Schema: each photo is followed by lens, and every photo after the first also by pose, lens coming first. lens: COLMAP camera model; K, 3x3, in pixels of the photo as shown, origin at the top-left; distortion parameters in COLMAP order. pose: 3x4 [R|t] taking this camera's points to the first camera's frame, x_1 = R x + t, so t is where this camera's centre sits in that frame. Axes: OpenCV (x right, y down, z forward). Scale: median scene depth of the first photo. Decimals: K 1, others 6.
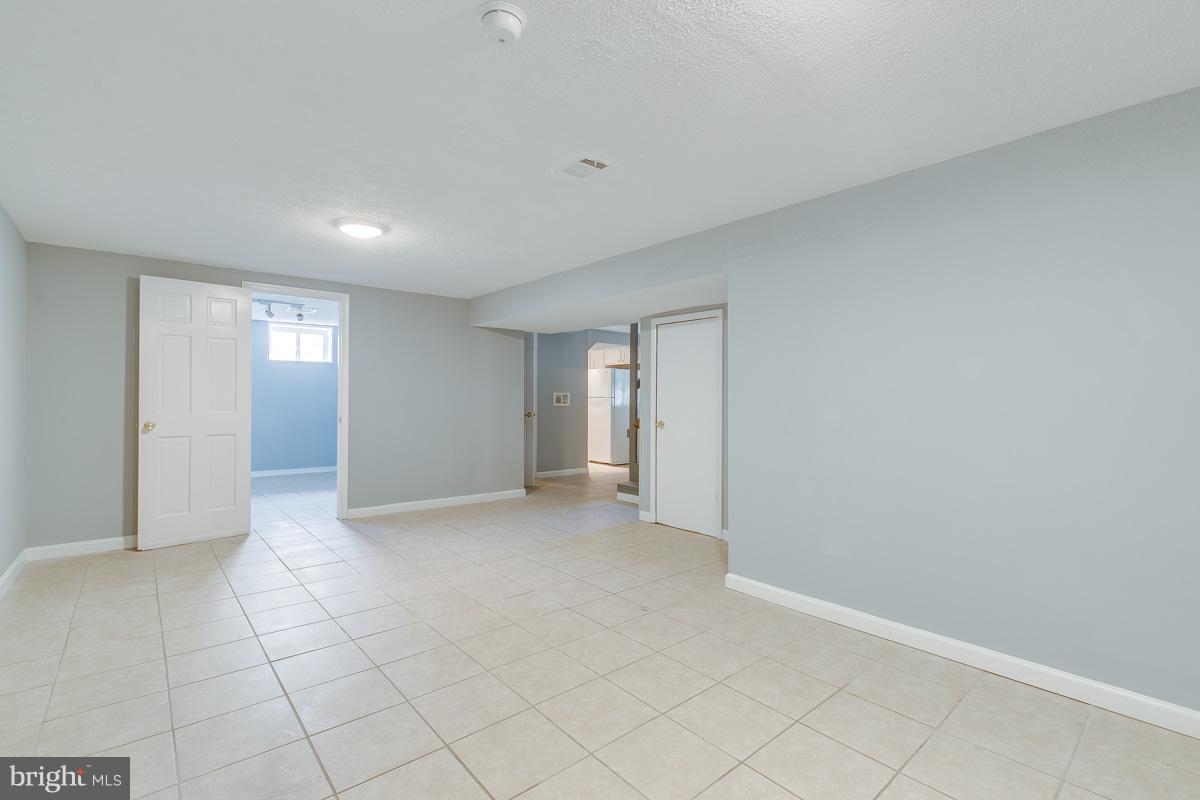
lens RADIAL K [[540.4, 0, 599.0], [0, 540.4, 396.2], [0, 0, 1]] dist [0.003712, 0.000360]
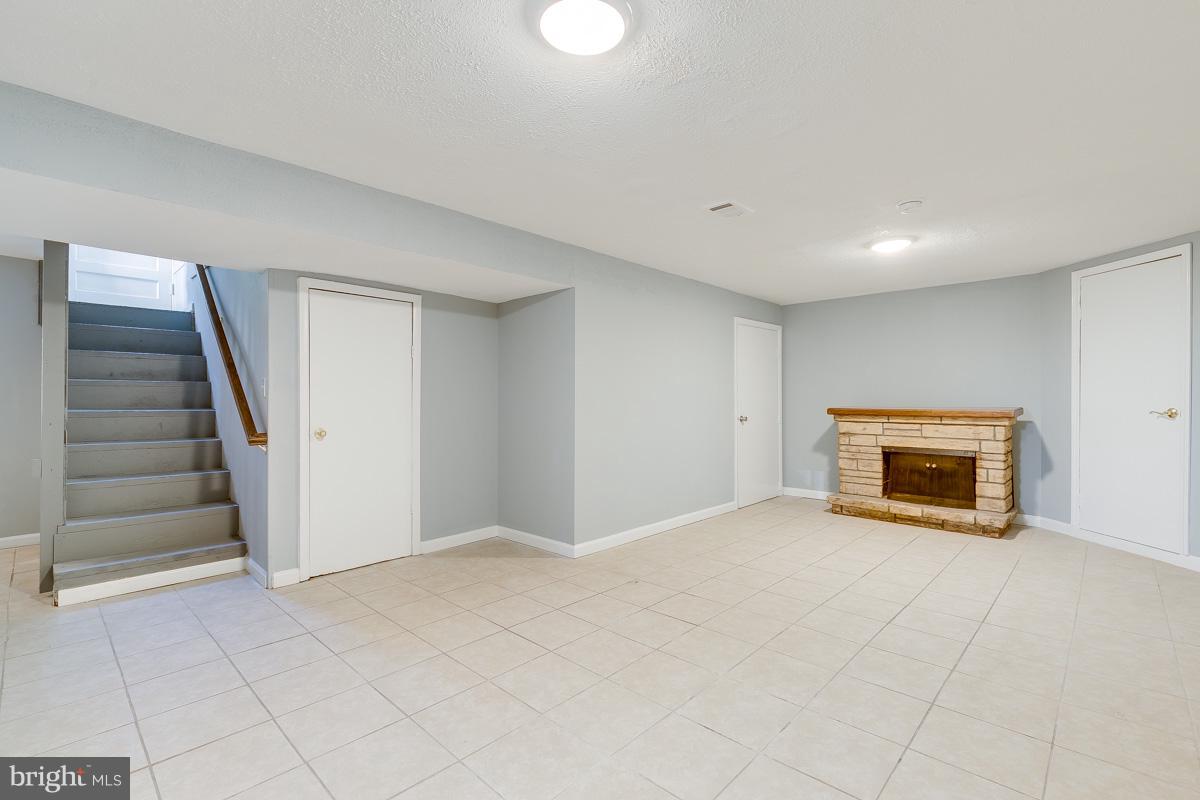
lens RADIAL K [[540.4, 0, 600.1], [0, 540.4, 401.6], [0, 0, 1]] dist [0.003712, 0.000360]
pose [[-0.105047, -0.010508, 0.994412, -0.620915], [-0.003261, 0.999942, 0.010222, 0.001981], [-0.994462, -0.002169, -0.105075, 0.715675]]
